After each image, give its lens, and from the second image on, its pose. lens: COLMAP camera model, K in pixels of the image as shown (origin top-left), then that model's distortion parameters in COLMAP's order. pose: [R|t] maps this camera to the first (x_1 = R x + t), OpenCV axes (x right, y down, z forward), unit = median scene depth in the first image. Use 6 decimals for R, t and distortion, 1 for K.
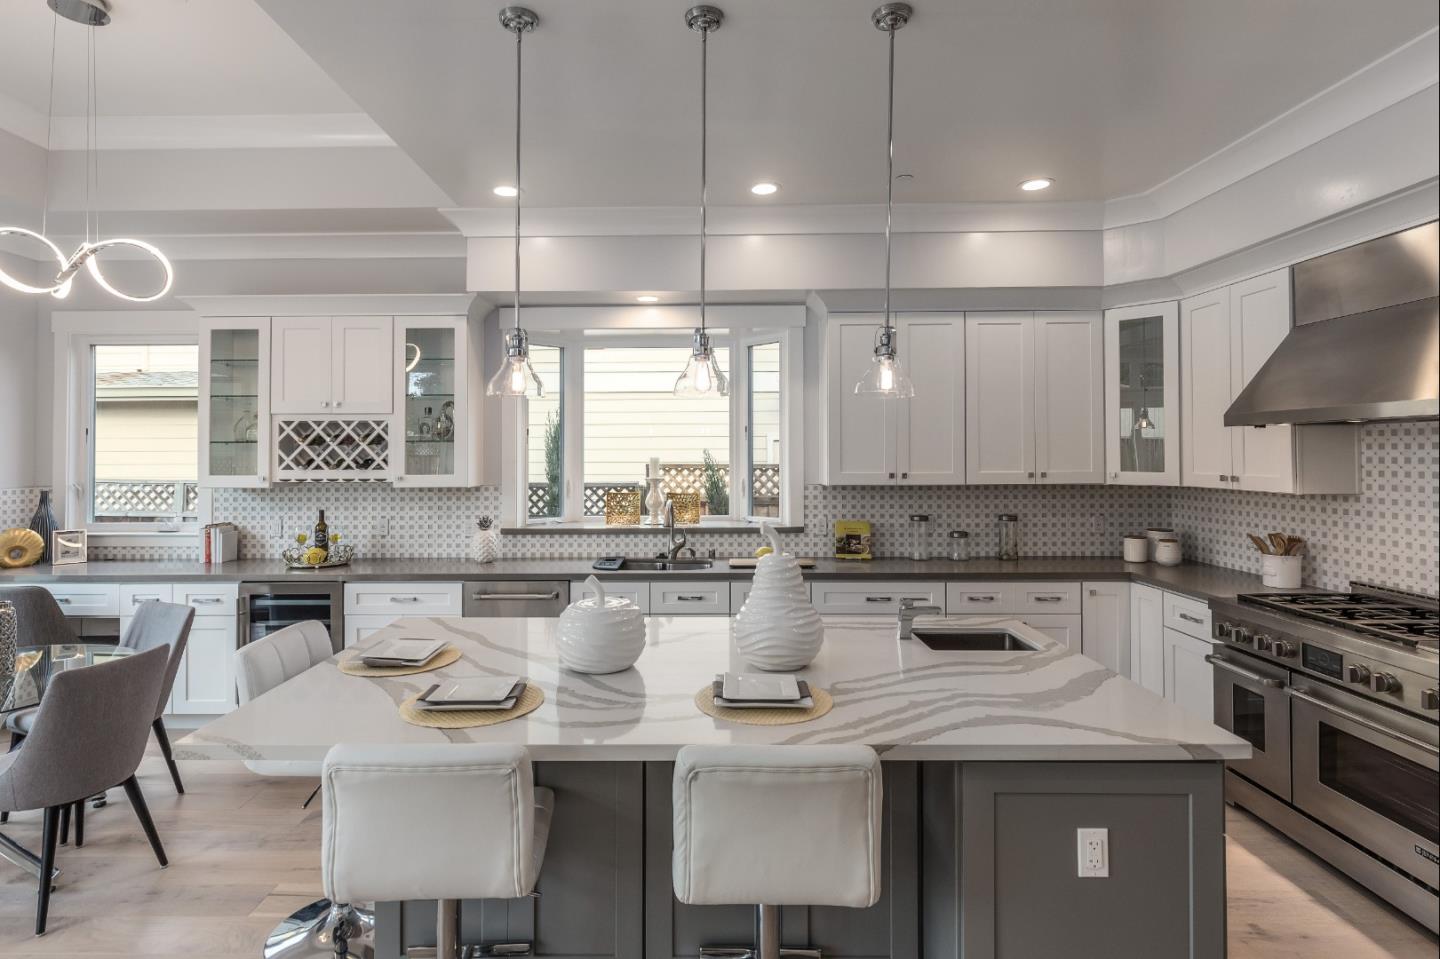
lens RADIAL K [[677.2, 0, 694.8], [0, 677.2, 446.6], [0, 0, 1]] dist [-0.002582, 0.001039]
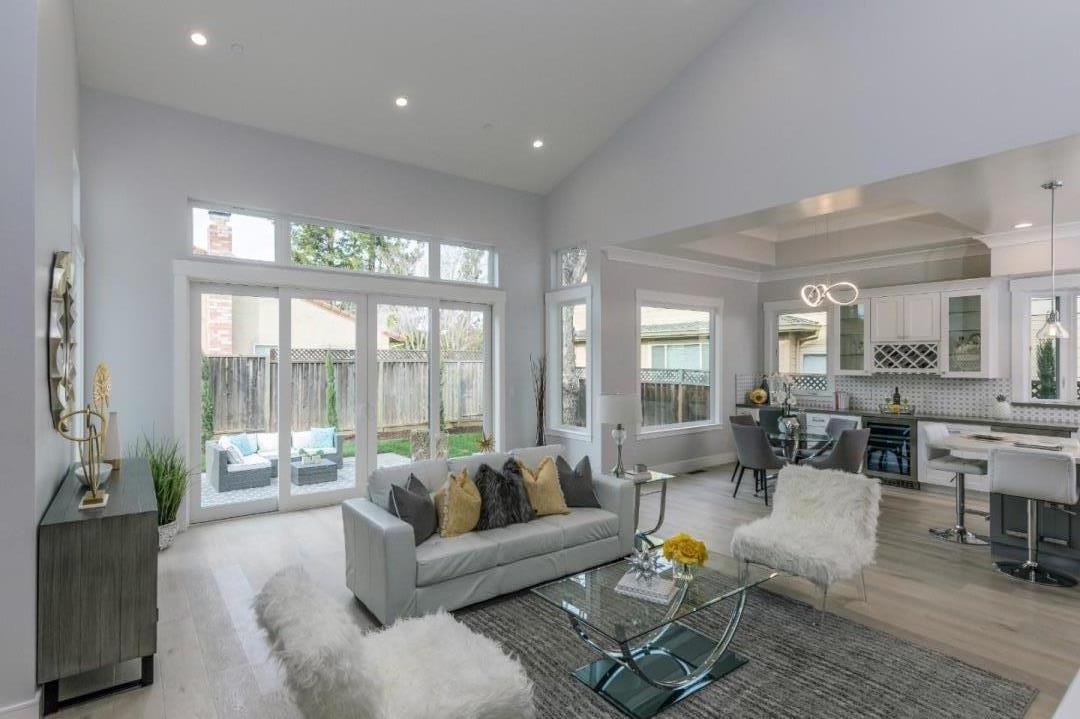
lens RADIAL K [[507.9, 0, 530.0], [0, 507.9, 358.3], [0, 0, 1]] dist [-0.002582, 0.001039]
pose [[0.592334, -0.001757, -0.805690, 0.043465], [0.003400, 0.999994, 0.000319, -0.000453], [0.805685, -0.002929, 0.592337, -0.862217]]
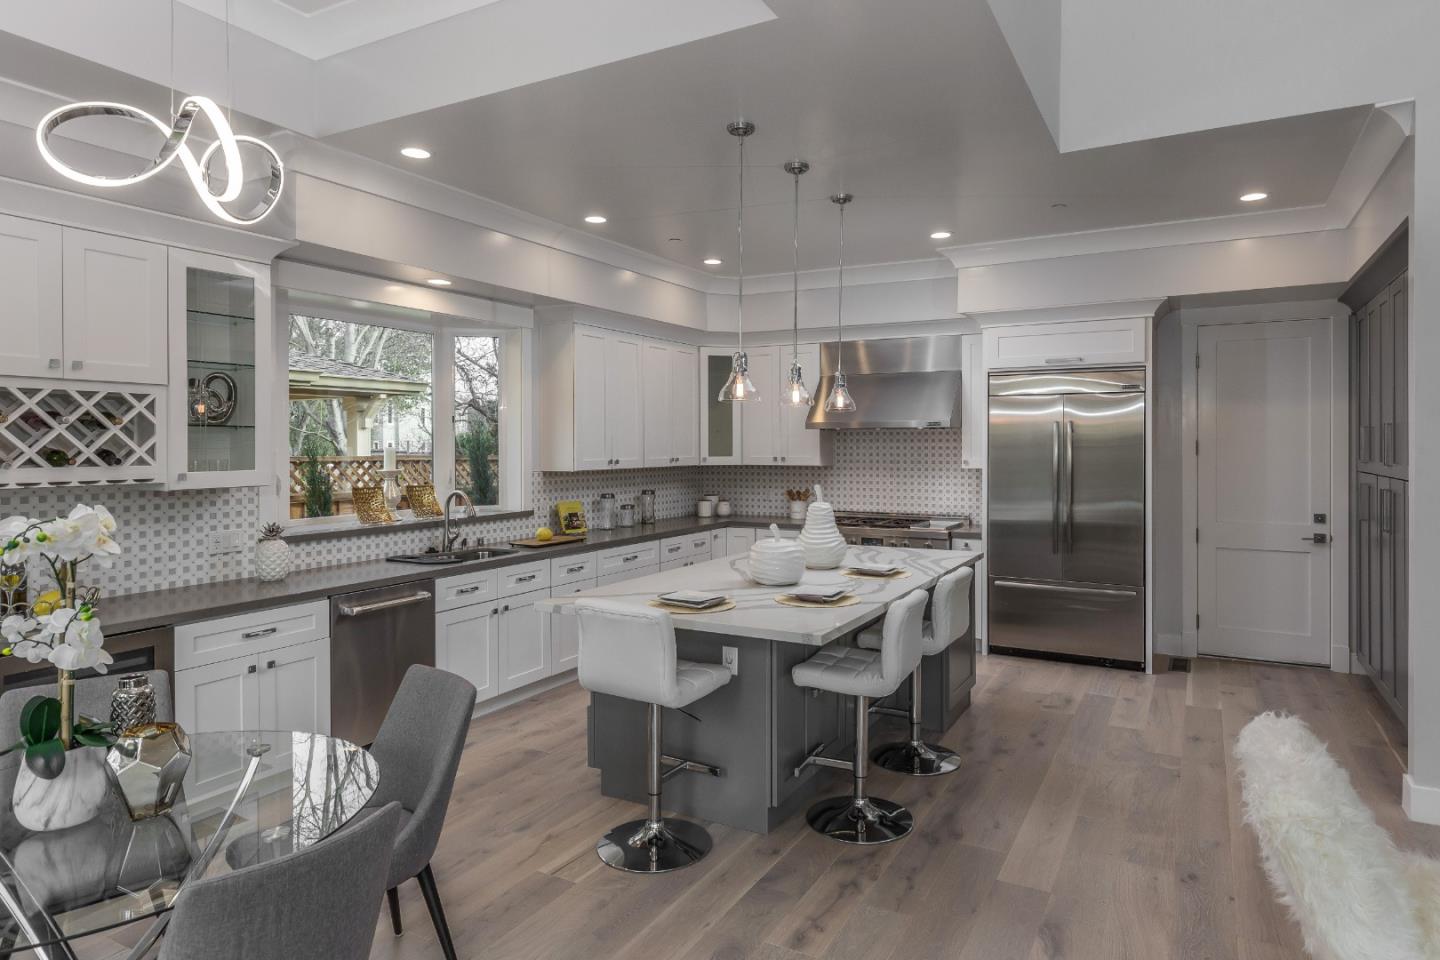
lens RADIAL K [[832.5, 0, 727.9], [0, 832.5, 465.2], [0, 0, 1]] dist [-0.002108, -0.000421]
pose [[0.483507, -0.019348, 0.875127, -0.914822], [-0.010446, 0.999557, 0.027870, 0.004344], [-0.875278, -0.022617, 0.483090, 0.072783]]
